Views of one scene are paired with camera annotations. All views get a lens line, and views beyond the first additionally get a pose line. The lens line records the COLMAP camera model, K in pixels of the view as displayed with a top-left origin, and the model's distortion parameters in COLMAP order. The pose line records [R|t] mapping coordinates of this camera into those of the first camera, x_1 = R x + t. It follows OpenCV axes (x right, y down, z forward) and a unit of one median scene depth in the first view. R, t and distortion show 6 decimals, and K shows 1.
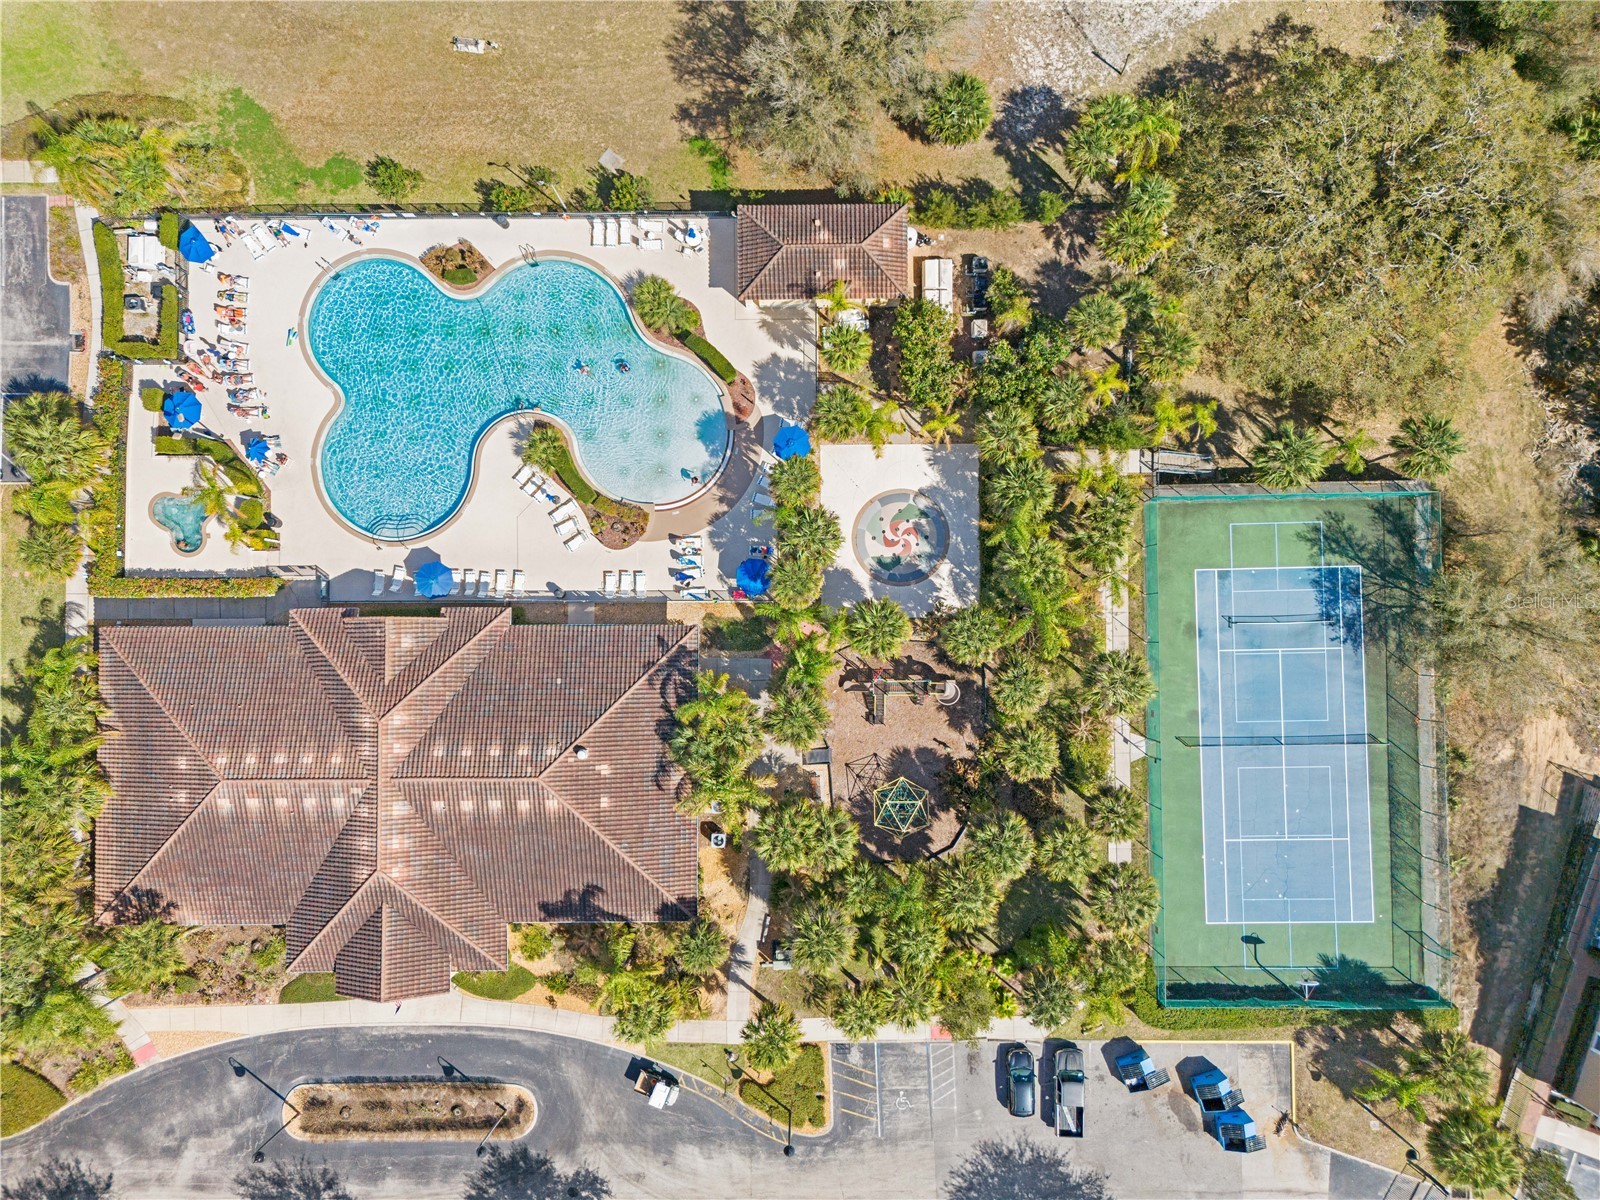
lens RADIAL K [[1182.7, 0, 800.0], [0, 1182.7, 600.0], [0, 0, 1]] dist [0.114967, -0.149899]
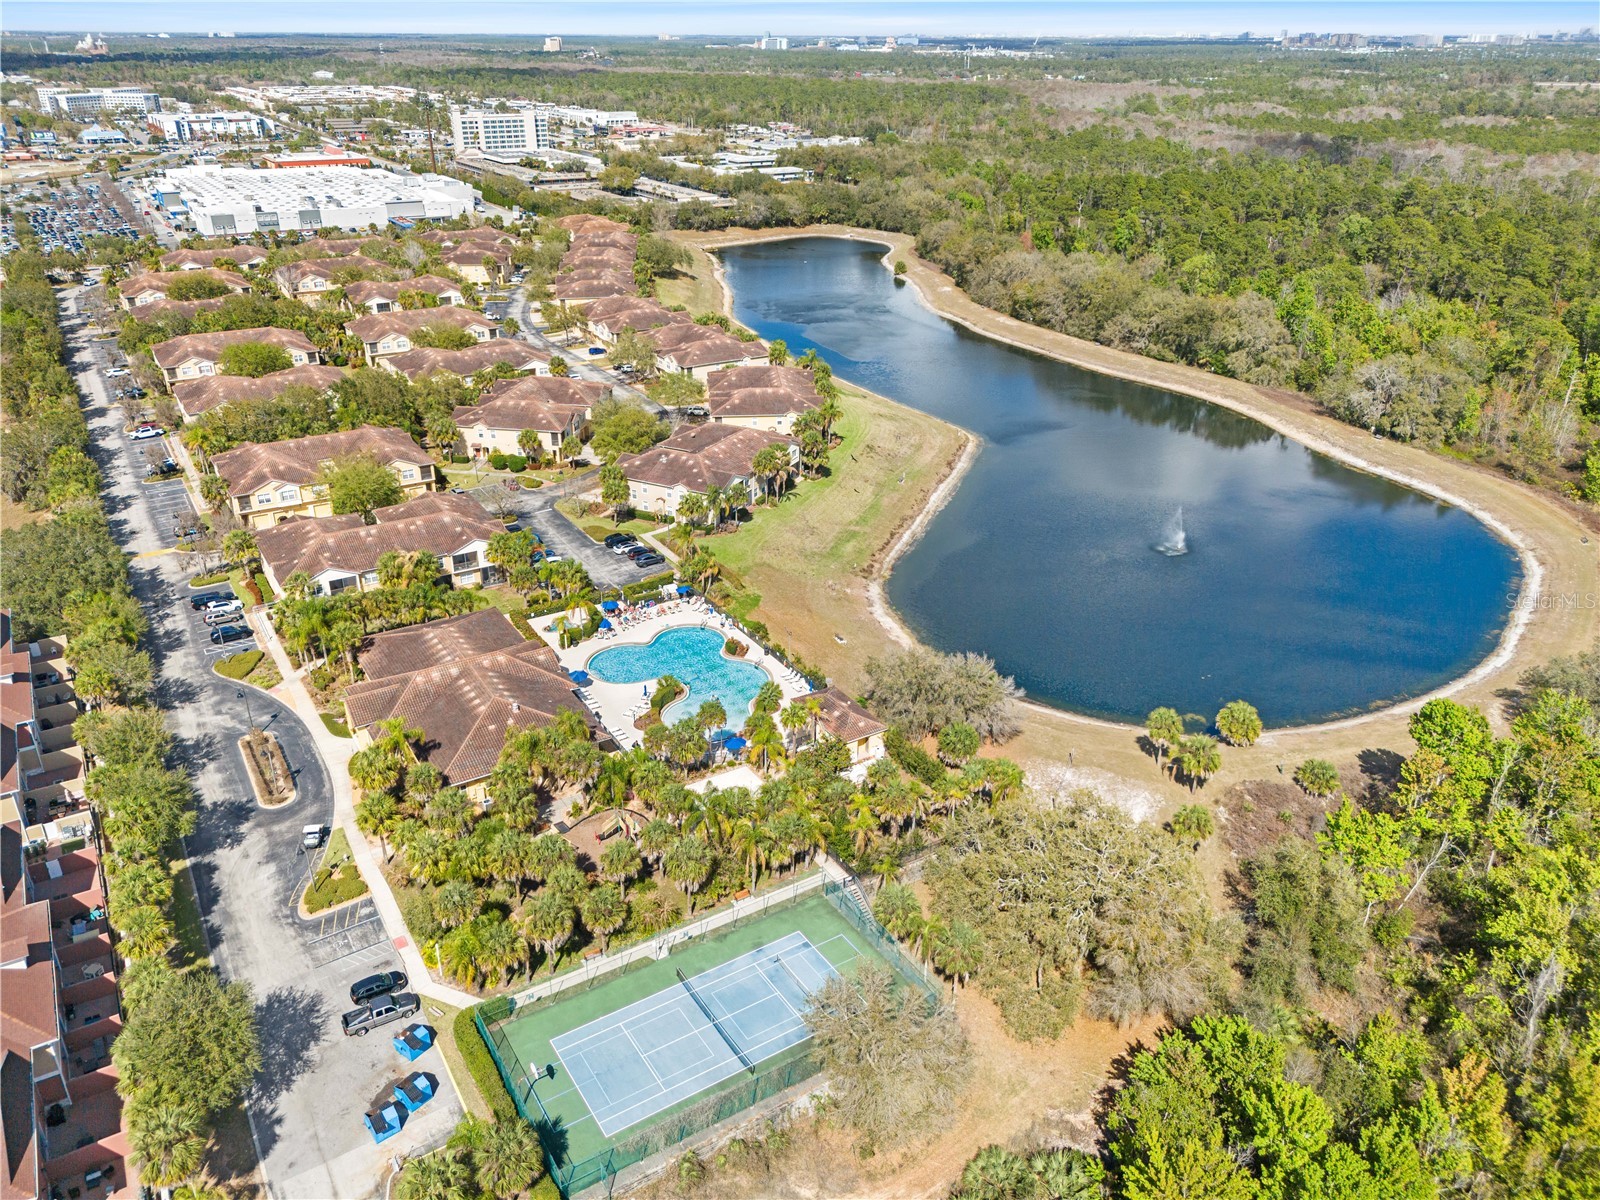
lens RADIAL K [[1182.7, 0, 800.0], [0, 1182.7, 600.0], [0, 0, 1]] dist [0.114967, -0.149899]
pose [[0.520776, 0.377524, -0.765681, 1.224587], [-0.853372, 0.254808, -0.454784, 0.490628], [0.023410, 0.890252, 0.454866, 0.065232]]
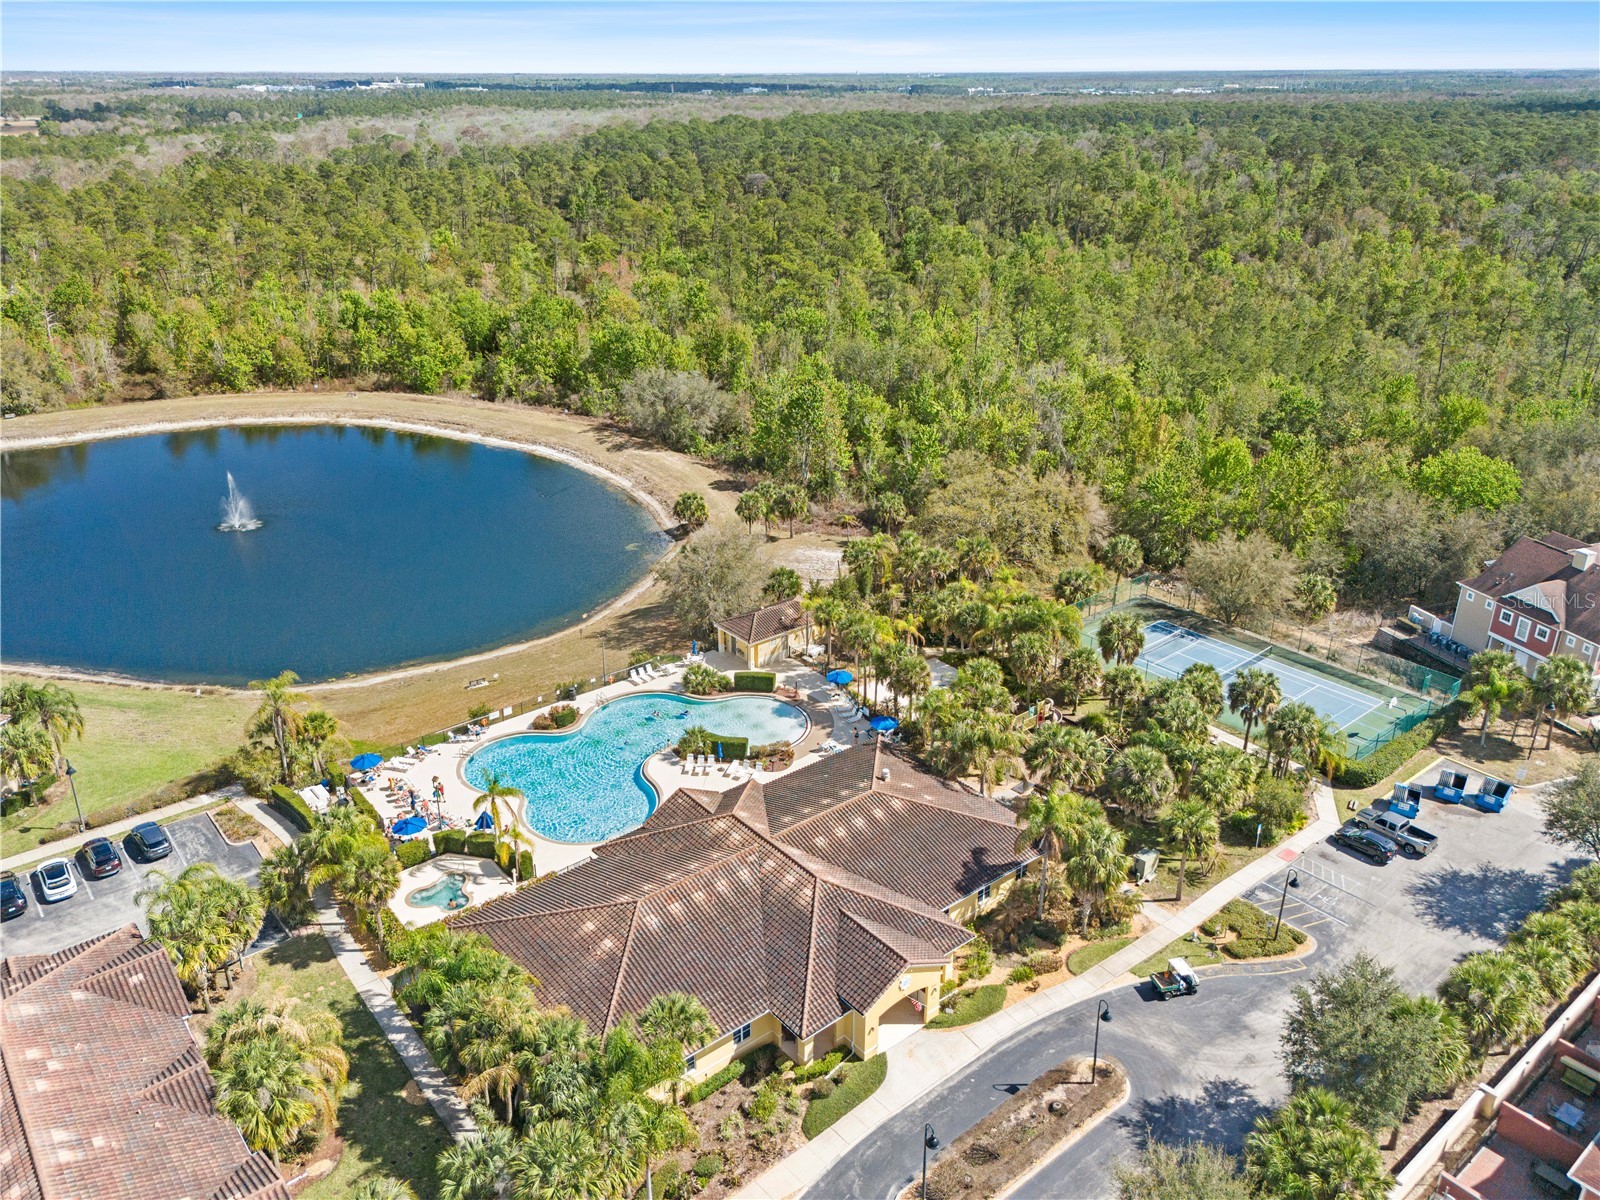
lens RADIAL K [[1182.7, 0, 800.0], [0, 1182.7, 600.0], [0, 0, 1]] dist [0.114967, -0.149899]
pose [[0.778918, -0.249523, 0.575348, -0.812968], [0.626643, 0.345667, -0.698450, 0.770982], [-0.024600, 0.904573, 0.425608, 0.326002]]
